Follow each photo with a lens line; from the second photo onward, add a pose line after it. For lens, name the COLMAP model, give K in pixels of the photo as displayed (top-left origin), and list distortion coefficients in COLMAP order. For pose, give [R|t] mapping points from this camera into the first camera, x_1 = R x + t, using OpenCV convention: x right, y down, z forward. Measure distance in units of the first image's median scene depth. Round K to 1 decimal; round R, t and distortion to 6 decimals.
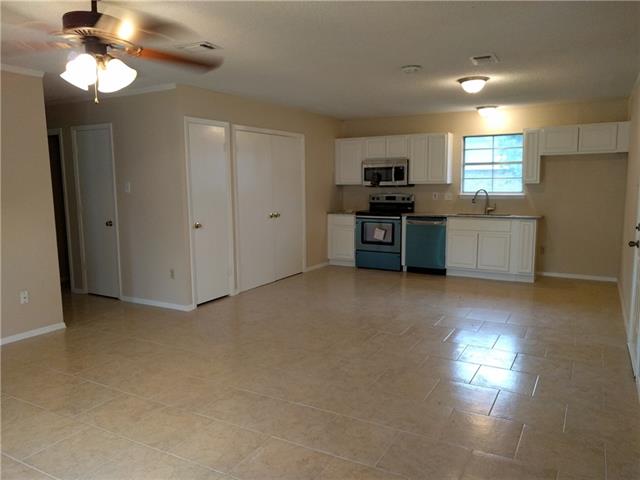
lens RADIAL K [[484.1, 0, 320.4], [0, 484.1, 244.1], [0, 0, 1]] dist [0.016946, 0.003155]
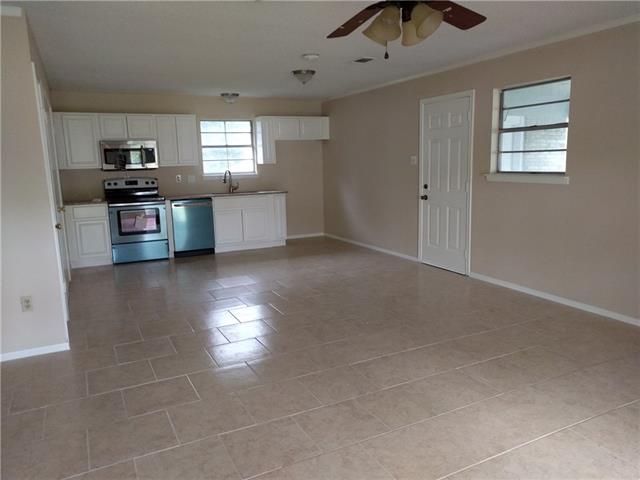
lens RADIAL K [[484.1, 0, 315.8], [0, 484.1, 239.2], [0, 0, 1]] dist [0.016946, 0.003155]
pose [[0.554352, -0.139638, 0.820485, -0.468028], [0.131124, 0.988167, 0.079583, -0.019768], [-0.821889, 0.063468, 0.566102, 0.230659]]
